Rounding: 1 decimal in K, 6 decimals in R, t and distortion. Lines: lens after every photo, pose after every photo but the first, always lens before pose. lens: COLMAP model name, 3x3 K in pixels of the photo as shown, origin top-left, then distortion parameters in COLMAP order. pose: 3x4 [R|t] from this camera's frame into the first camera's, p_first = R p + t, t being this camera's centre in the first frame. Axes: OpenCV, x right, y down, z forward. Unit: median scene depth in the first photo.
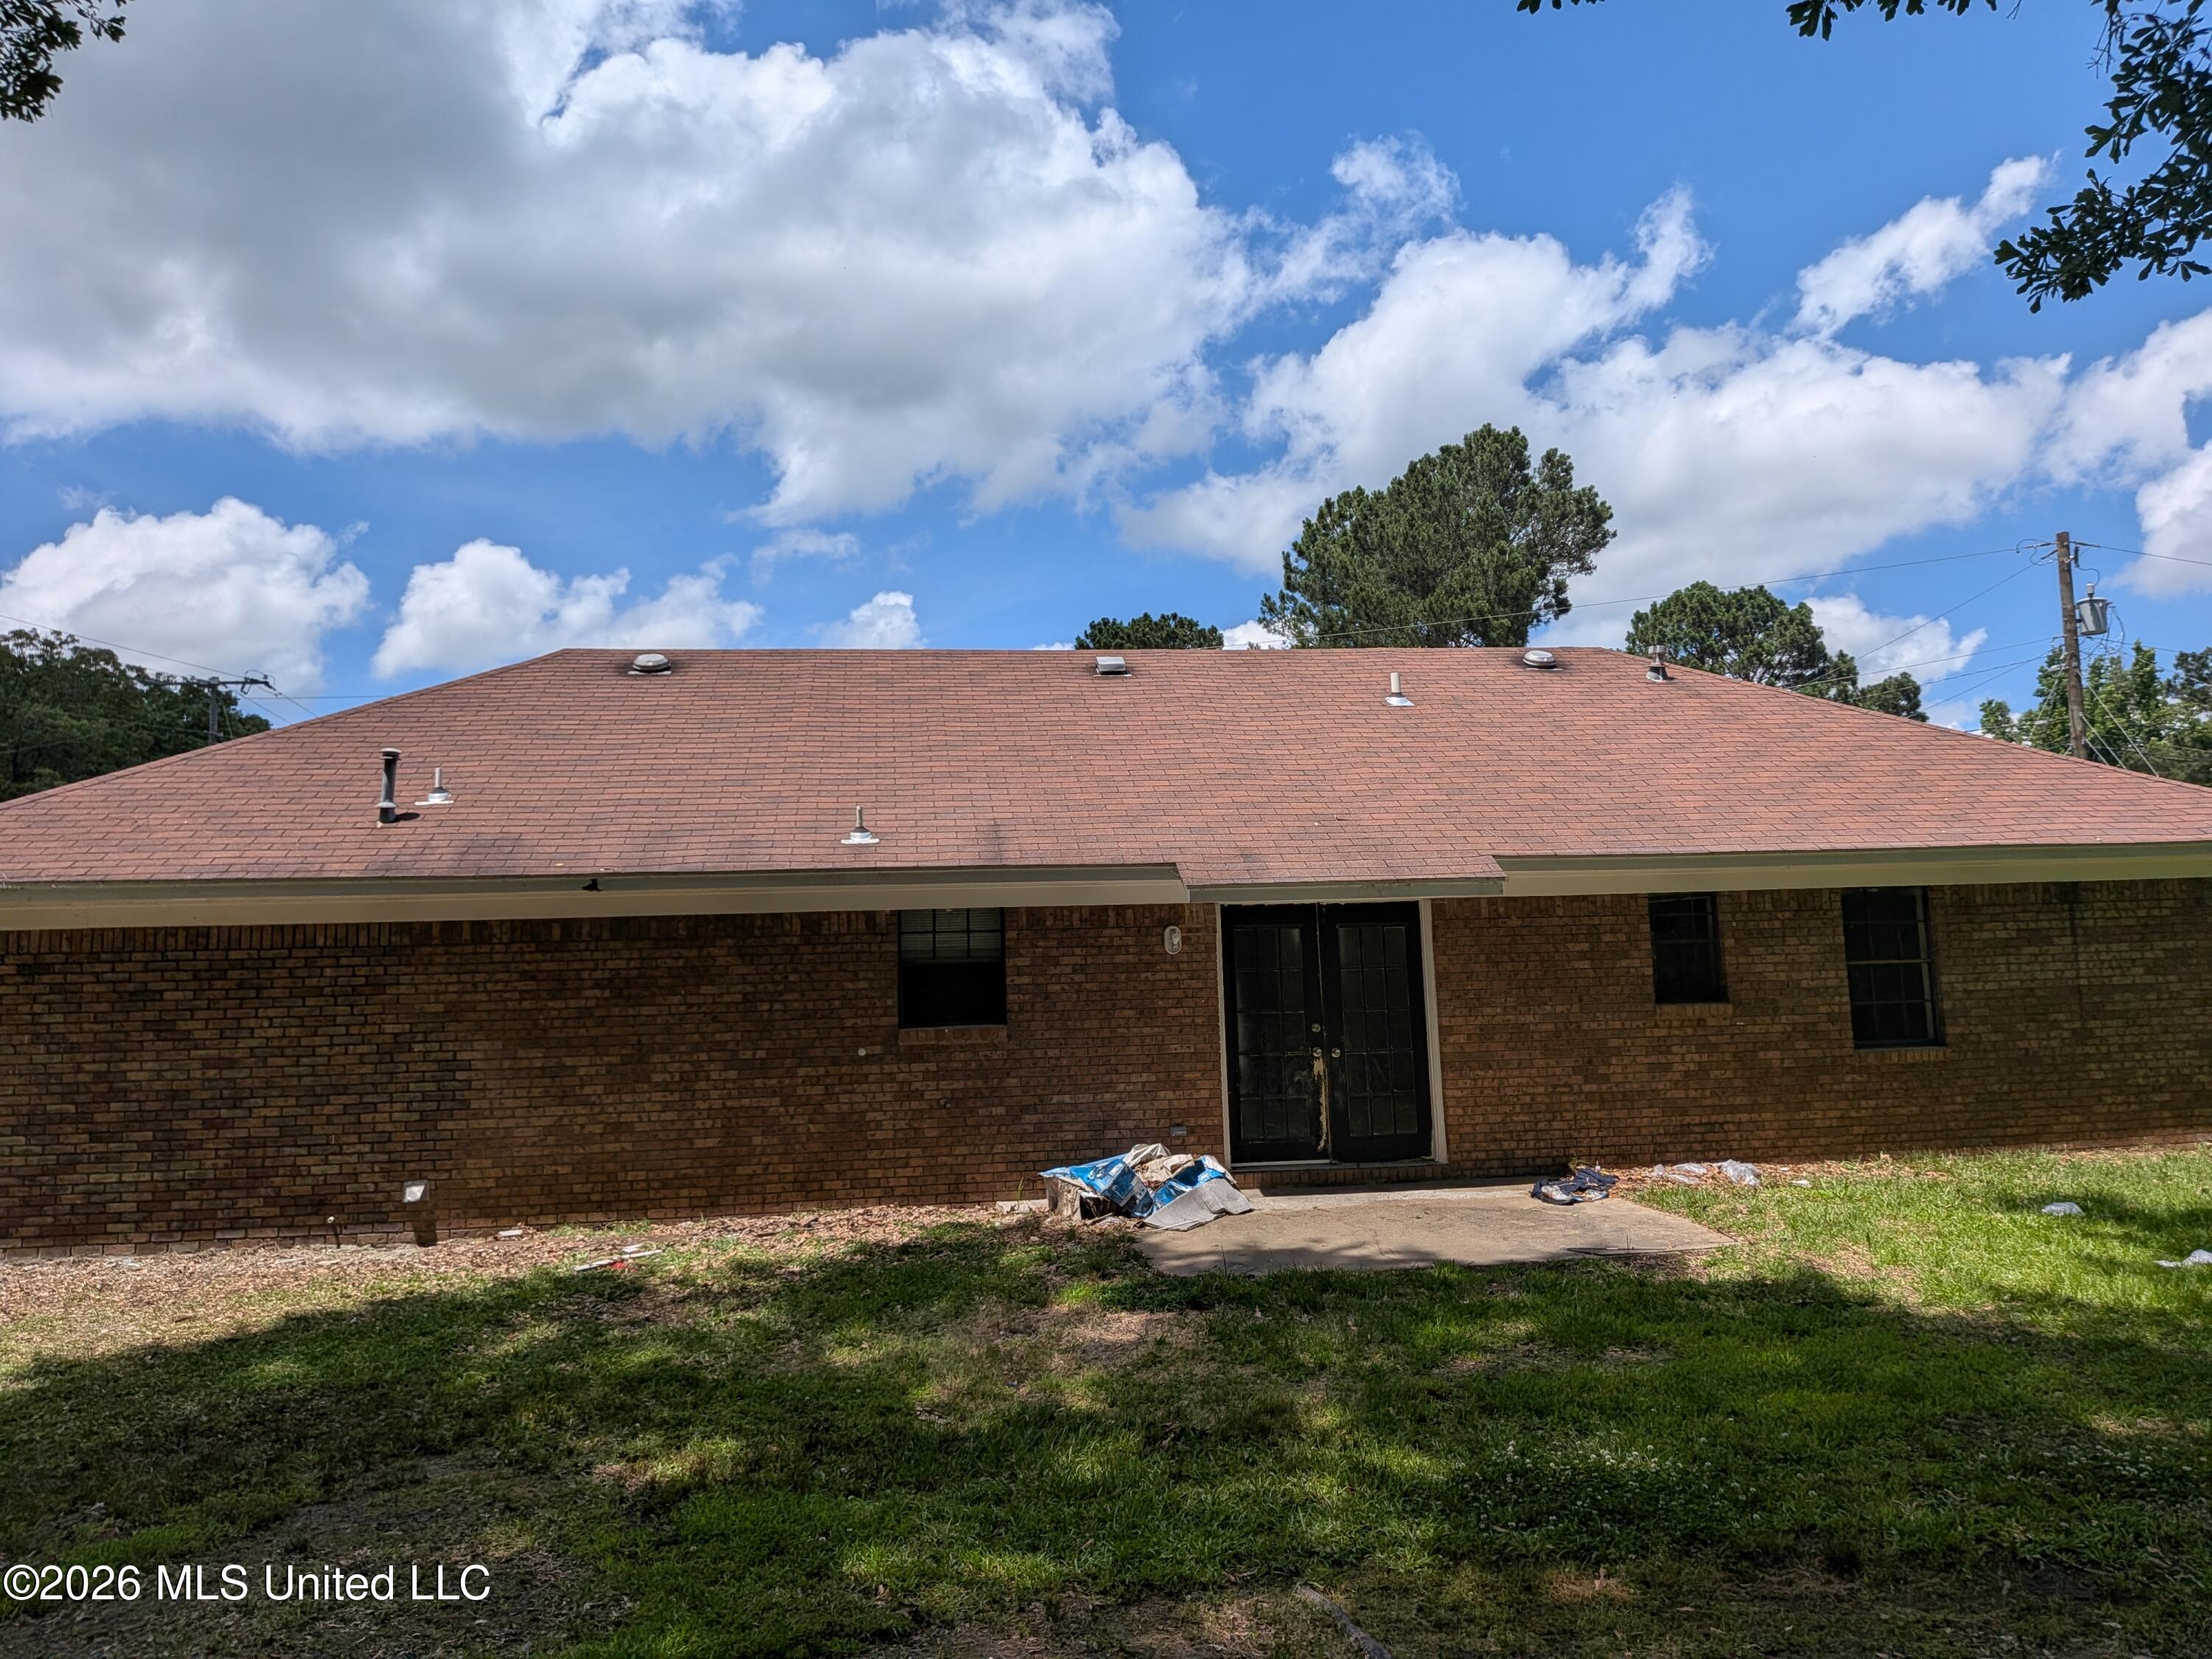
lens RADIAL K [[1593.8, 0, 1098.6], [0, 1593.8, 821.4], [0, 0, 1]] dist [0.052870, -0.080916]
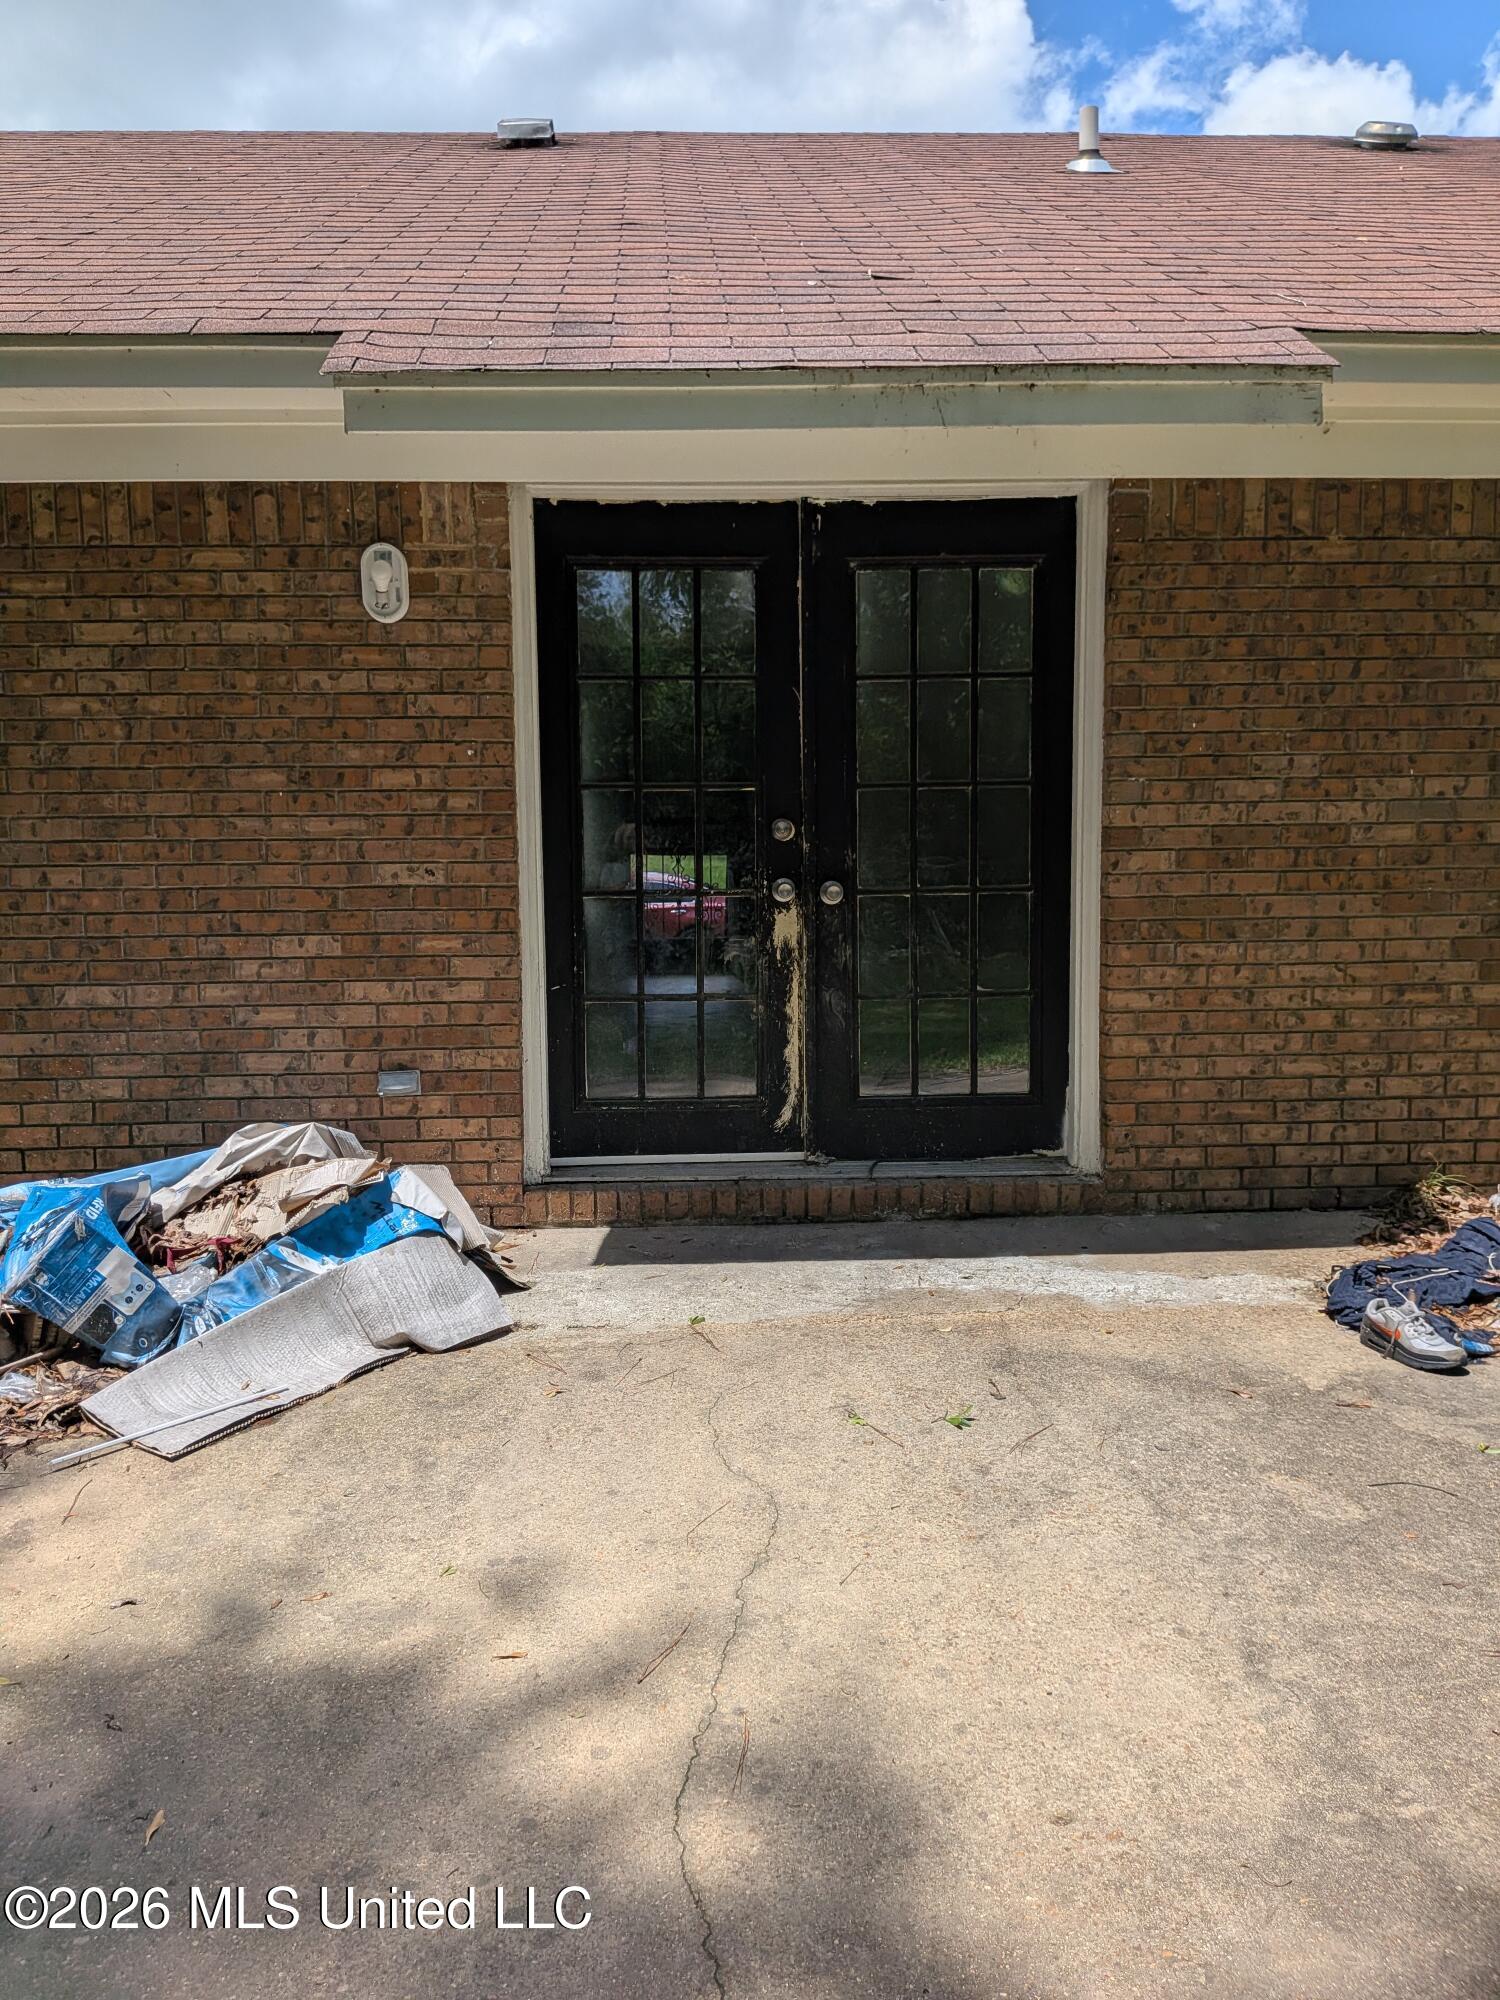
lens RADIAL K [[1441.0, 0, 692.2], [0, 1441.0, 1007.6], [0, 0, 1]] dist [0.052870, -0.080916]
pose [[0.994400, 0.027780, -0.101966, 0.155090], [-0.004354, 0.974785, 0.223105, 0.095178], [0.105592, -0.221412, 0.969447, 0.659409]]
